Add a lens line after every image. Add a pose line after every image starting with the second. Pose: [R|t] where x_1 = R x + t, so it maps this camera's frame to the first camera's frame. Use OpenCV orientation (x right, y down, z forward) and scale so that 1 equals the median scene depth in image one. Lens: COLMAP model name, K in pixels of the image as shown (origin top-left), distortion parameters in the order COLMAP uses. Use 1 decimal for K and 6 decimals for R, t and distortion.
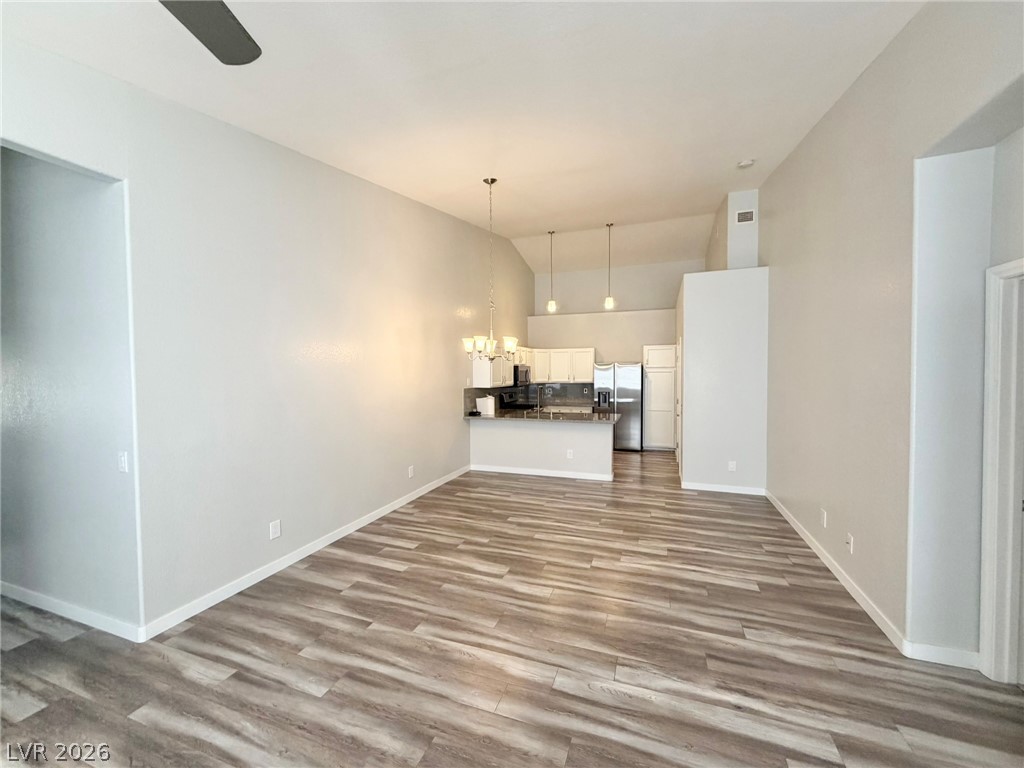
lens RADIAL K [[405.1, 0, 510.4], [0, 405.1, 384.6], [0, 0, 1]] dist [0.002428, -0.000045]
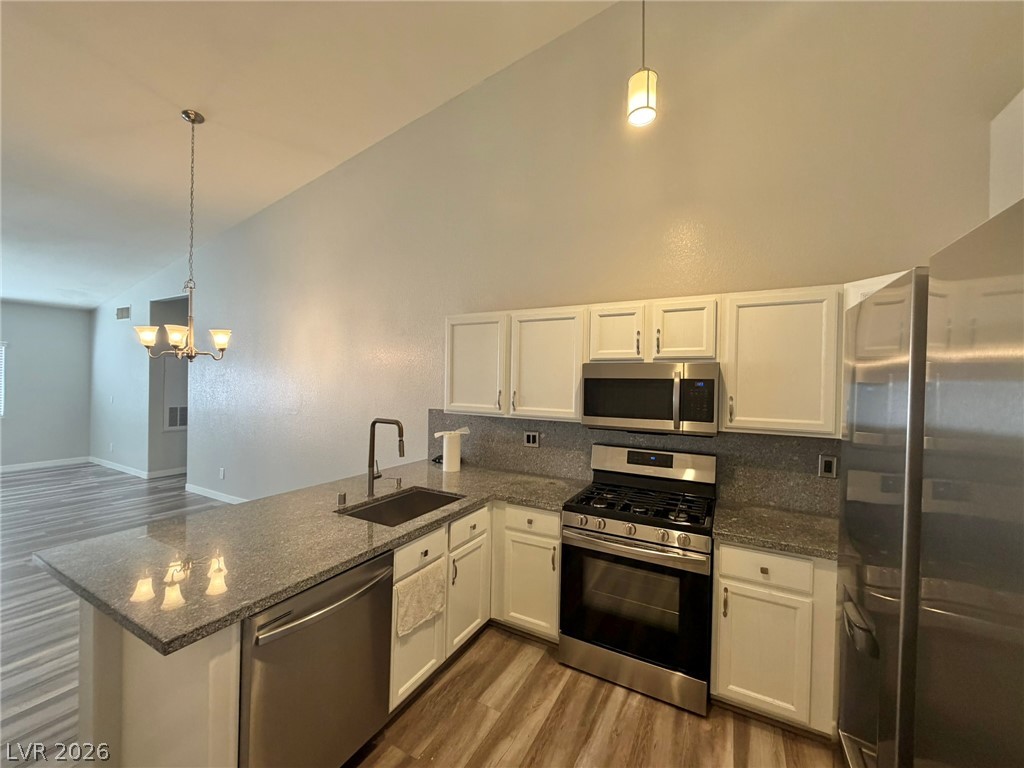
lens RADIAL K [[405.1, 0, 510.4], [0, 405.1, 384.6], [0, 0, 1]] dist [0.002428, -0.000045]
pose [[-0.151768, 0.013467, -0.988324, 0.333748], [-0.046123, 0.998721, 0.020691, -0.031640], [0.987339, 0.048725, -0.150953, 0.938290]]
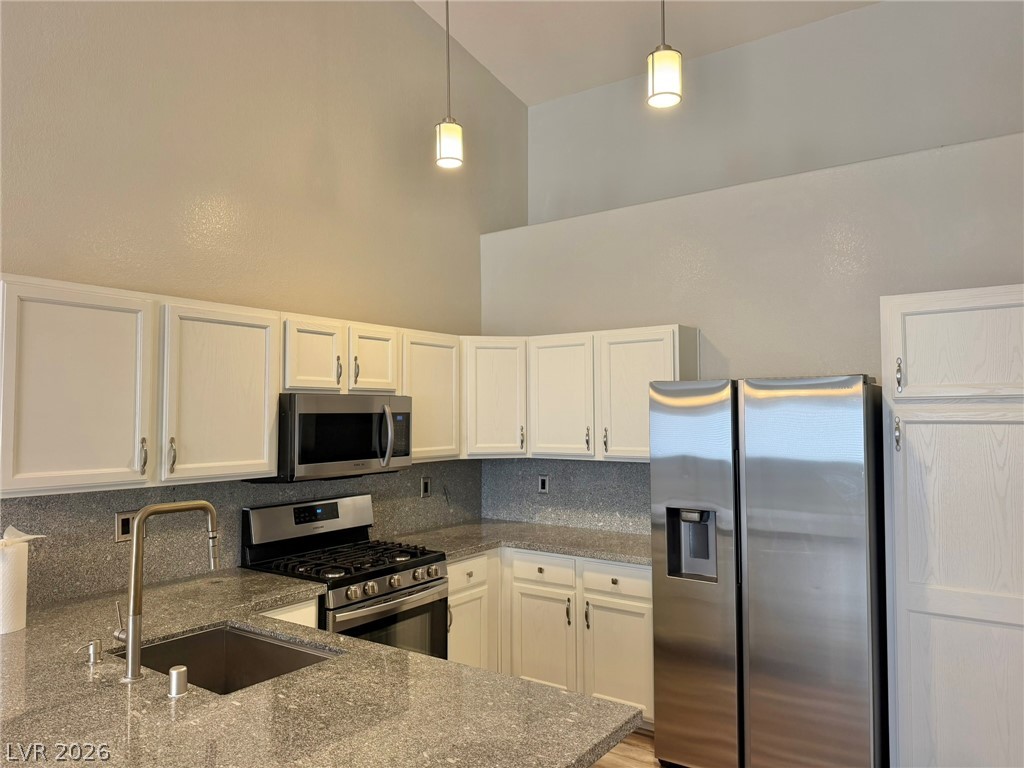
lens RADIAL K [[711.2, 0, 512.0], [0, 711.2, 384.0], [0, 0, 1]] dist [0.046085, -0.059365]
pose [[0.962296, -0.009605, -0.271836, 0.245281], [-0.010328, 0.997366, -0.071801, -0.021627], [0.271809, 0.071901, 0.959661, 0.593862]]
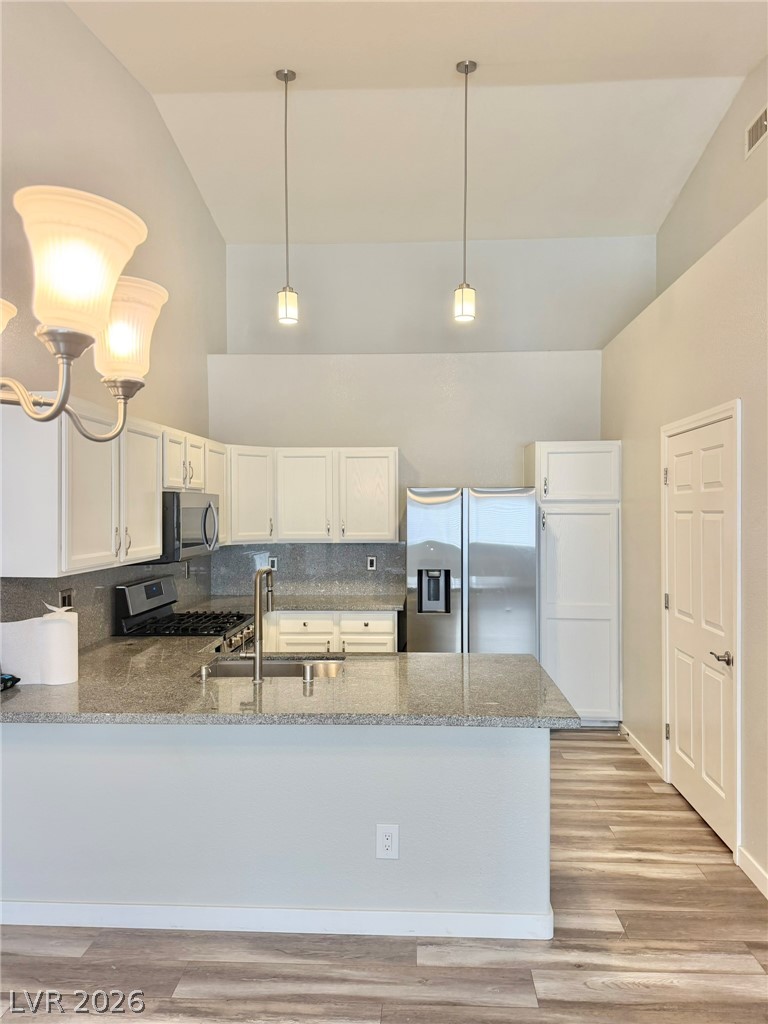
lens RADIAL K [[708.9, 0, 392.2], [0, 708.9, 522.1], [0, 0, 1]] dist [0.066014, -0.100635]
pose [[0.954956, -0.001509, 0.296742, 0.013288], [0.005442, 0.999908, -0.012431, -0.015611], [-0.296696, 0.013486, 0.954877, 0.424522]]
